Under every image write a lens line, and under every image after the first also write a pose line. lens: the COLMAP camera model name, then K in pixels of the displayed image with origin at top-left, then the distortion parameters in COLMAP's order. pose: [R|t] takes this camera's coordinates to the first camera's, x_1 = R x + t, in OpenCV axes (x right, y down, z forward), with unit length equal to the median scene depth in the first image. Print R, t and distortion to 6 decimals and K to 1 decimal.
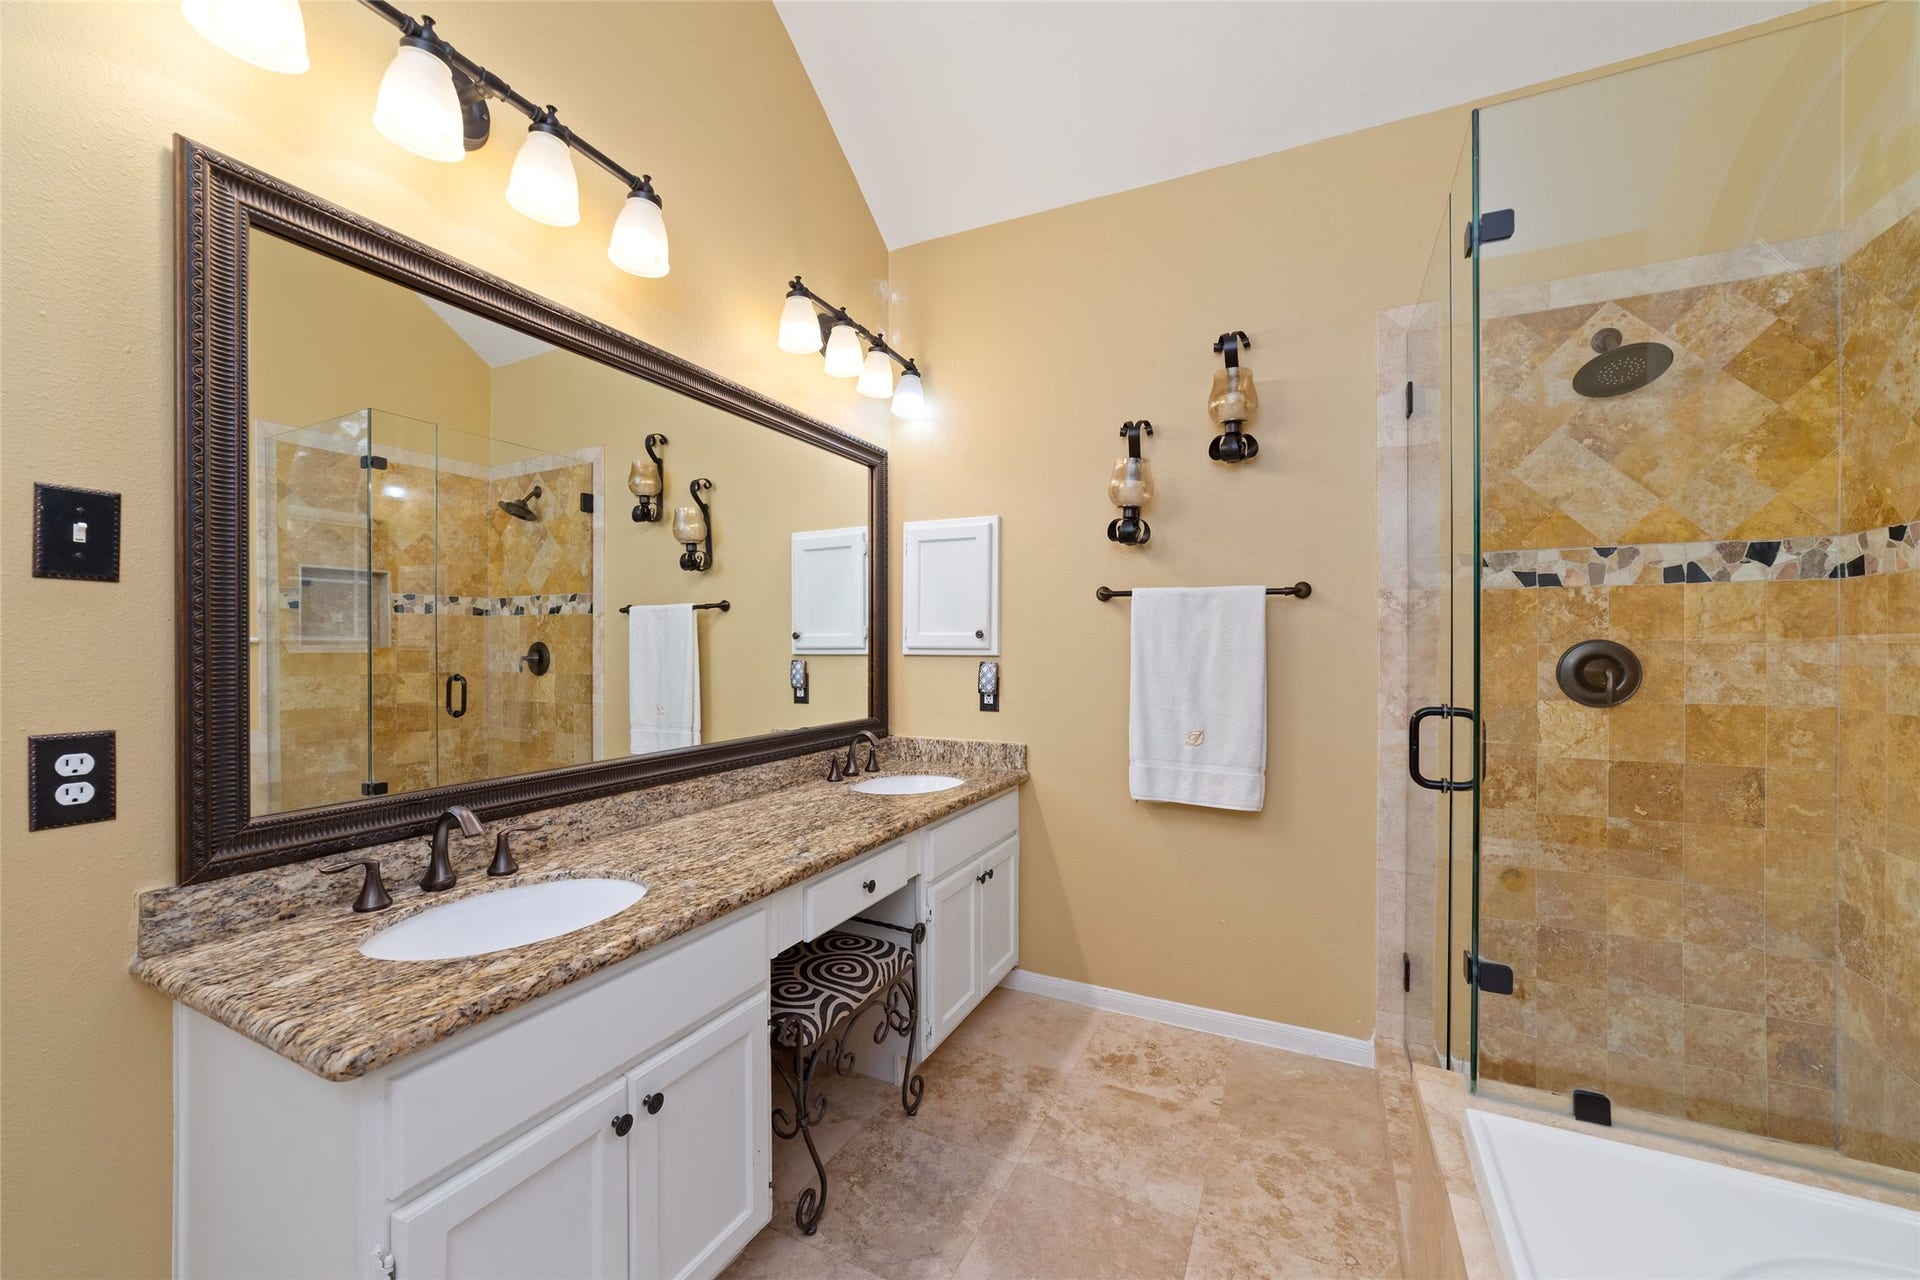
lens RADIAL K [[739.8, 0, 971.6], [0, 739.8, 649.8], [0, 0, 1]] dist [-0.015962, 0.005271]
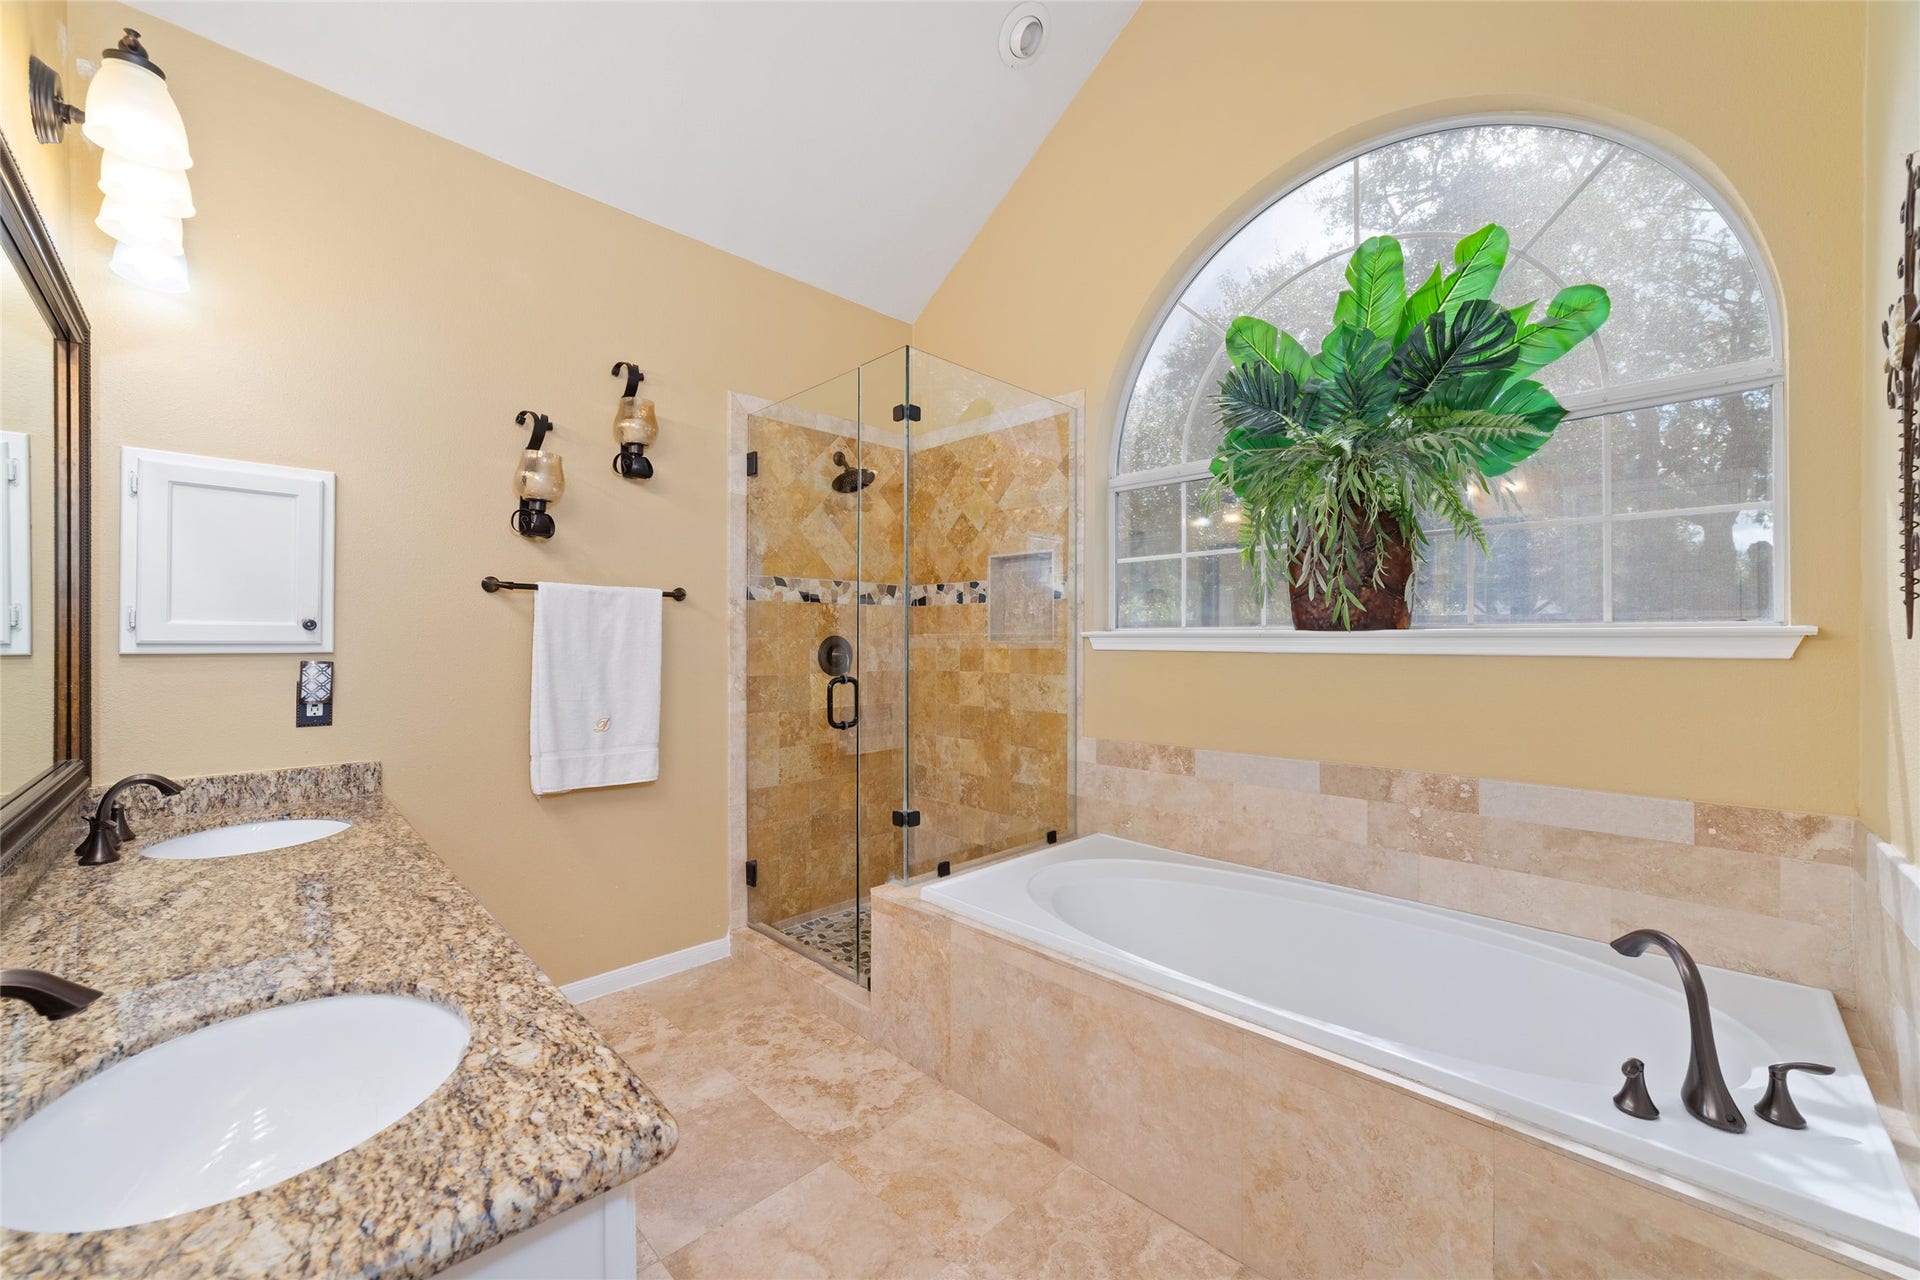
lens RADIAL K [[739.8, 0, 957.5], [0, 739.8, 640.1], [0, 0, 1]] dist [-0.015962, 0.005271]
pose [[0.338572, -0.000257, 0.940940, -0.626581], [0.007892, 0.999966, -0.002567, 0.002328], [-0.940907, 0.008295, 0.338563, 0.163861]]
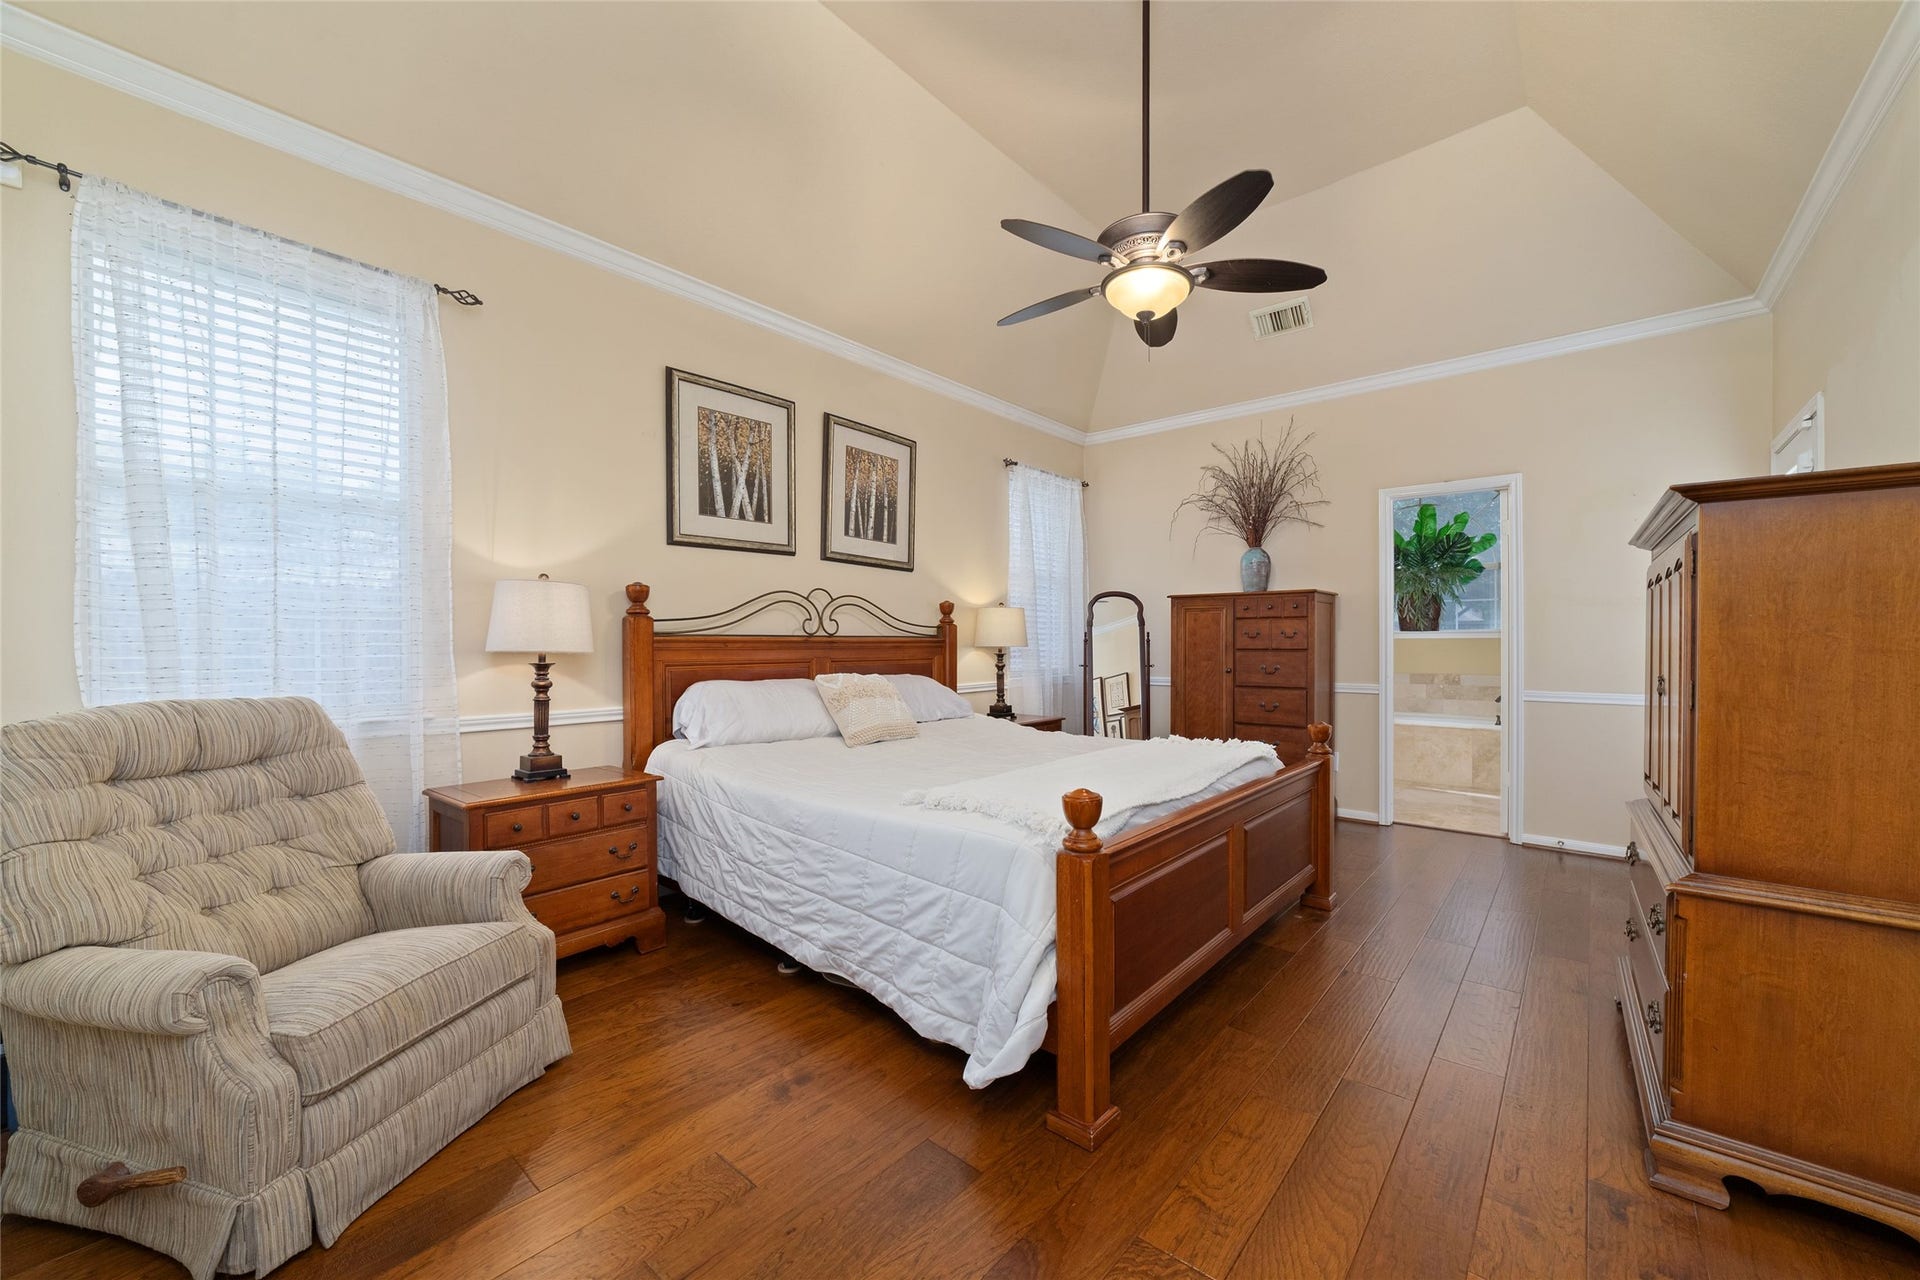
lens RADIAL K [[739.8, 0, 972.7], [0, 739.8, 642.9], [0, 0, 1]] dist [-0.015962, 0.005271]
pose [[0.250704, -0.000927, 0.968063, -2.028804], [0.005691, 0.999984, -0.000517, 0.018978], [-0.968047, 0.005639, 0.250705, 0.688384]]
